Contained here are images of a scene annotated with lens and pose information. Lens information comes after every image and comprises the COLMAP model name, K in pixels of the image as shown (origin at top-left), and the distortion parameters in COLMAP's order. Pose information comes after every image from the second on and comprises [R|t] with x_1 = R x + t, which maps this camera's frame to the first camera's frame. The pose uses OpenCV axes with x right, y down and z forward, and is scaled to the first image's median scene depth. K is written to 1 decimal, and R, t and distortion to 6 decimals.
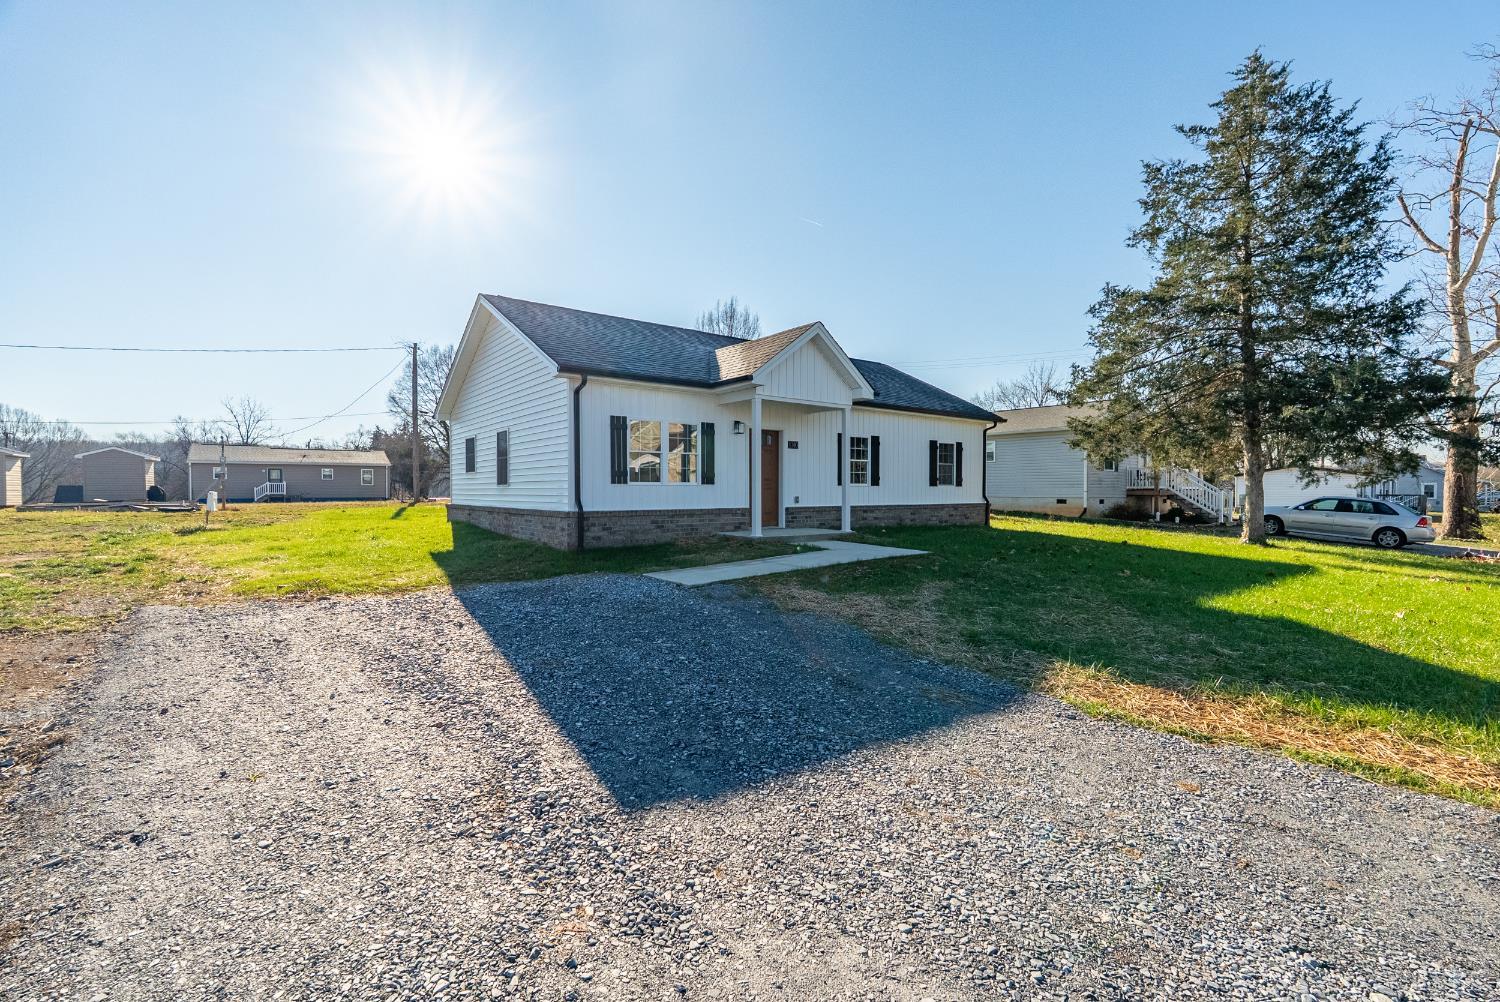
lens RADIAL K [[660.9, 0, 755.5], [0, 660.9, 498.3], [0, 0, 1]] dist [-0.002078, -0.001084]
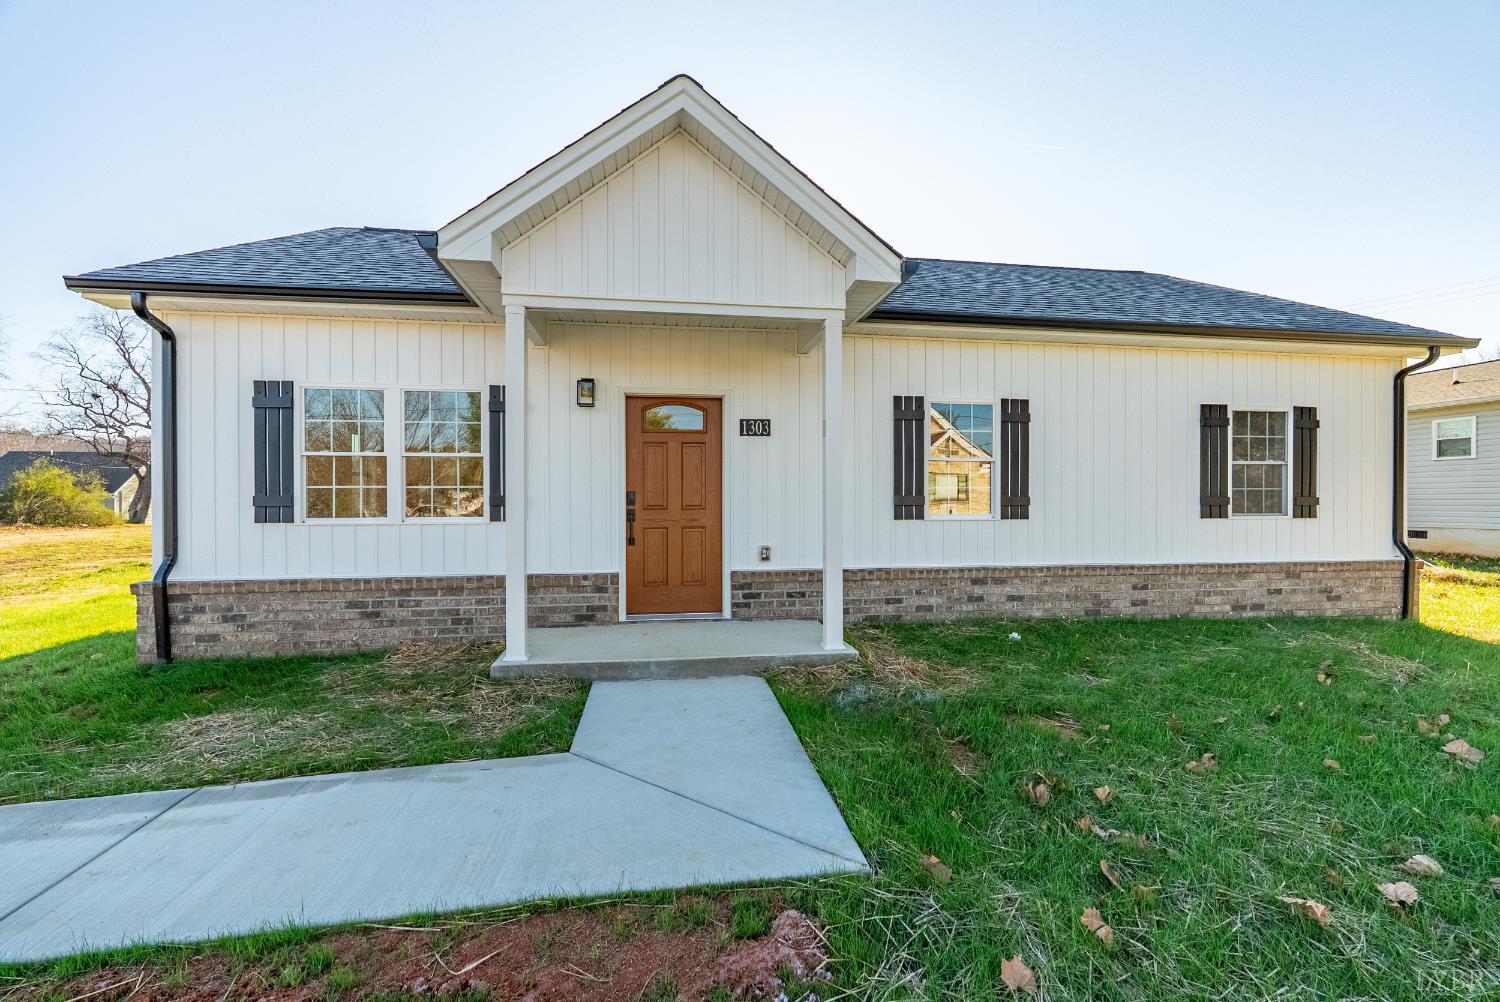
lens RADIAL K [[665.6, 0, 750.0], [0, 665.6, 501.0], [0, 0, 1]] dist [-0.004591, -0.000456]
pose [[0.871956, -0.006250, -0.489543, 0.256807], [-0.003120, 0.999827, -0.018322, -0.023554], [0.489573, 0.017504, 0.871786, 0.593559]]
